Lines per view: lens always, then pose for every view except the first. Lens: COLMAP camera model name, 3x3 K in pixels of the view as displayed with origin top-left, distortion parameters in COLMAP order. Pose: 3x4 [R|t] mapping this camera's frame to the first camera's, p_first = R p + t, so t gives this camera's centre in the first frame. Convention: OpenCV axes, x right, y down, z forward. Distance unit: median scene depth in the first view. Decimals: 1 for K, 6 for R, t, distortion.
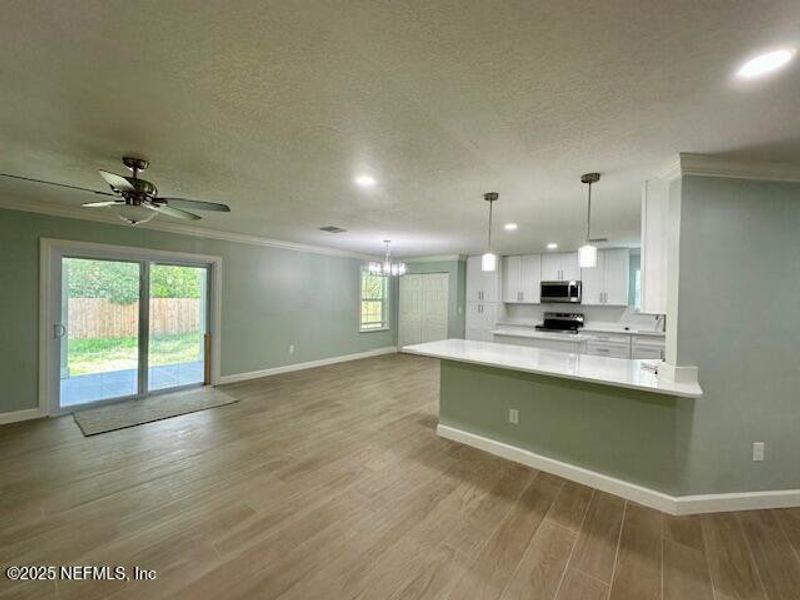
lens RADIAL K [[321.3, 0, 397.8], [0, 321.3, 303.5], [0, 0, 1]] dist [-0.001193, 0.000306]
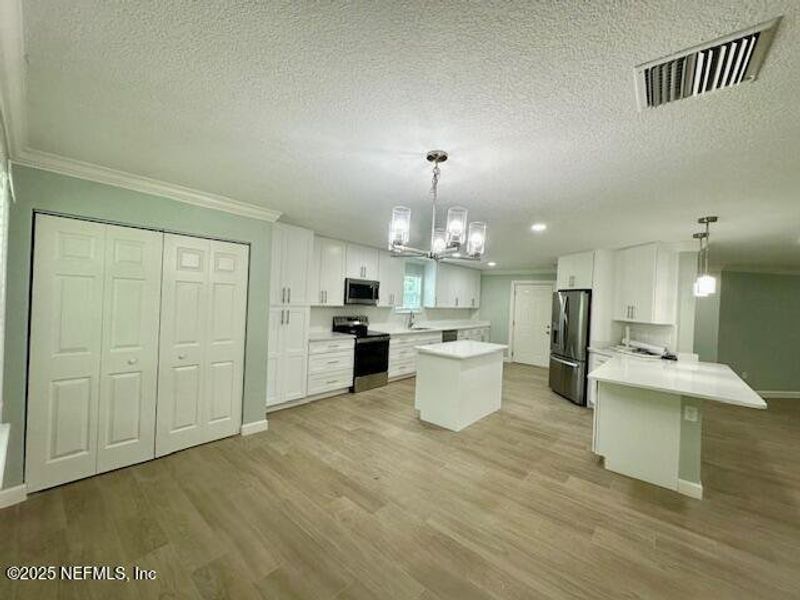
lens RADIAL K [[321.3, 0, 398.2], [0, 321.3, 297.9], [0, 0, 1]] dist [-0.001193, 0.000306]
pose [[0.018127, -0.016200, 0.999704, -0.337373], [-0.024904, 0.999551, 0.016649, -0.037861], [-0.999525, -0.025199, 0.017715, 0.888102]]
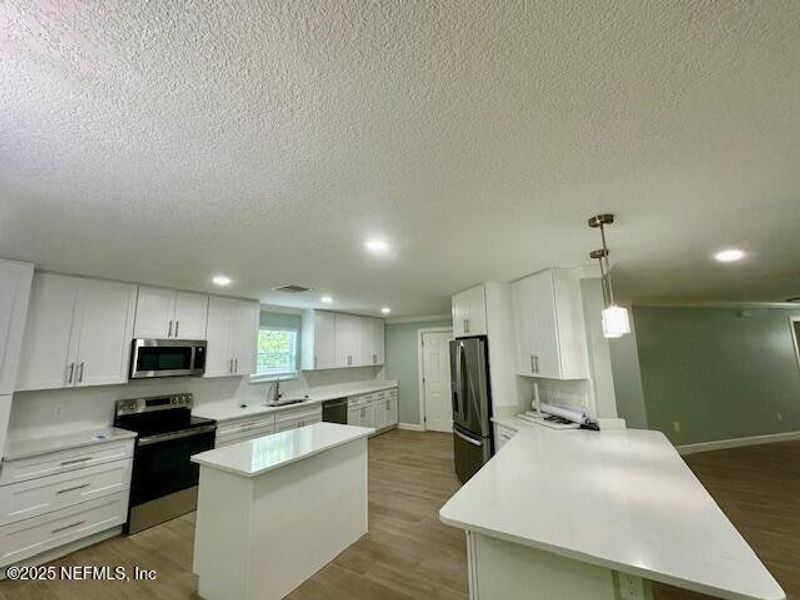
lens RADIAL K [[329.1, 0, 398.8], [0, 329.1, 297.4], [0, 0, 1]] dist [-0.006657, 0.000669]
pose [[-0.149848, 0.149617, 0.977323, -0.129107], [0.037453, 0.988633, -0.145606, -0.044272], [-0.987999, 0.014785, -0.153748, 0.691125]]
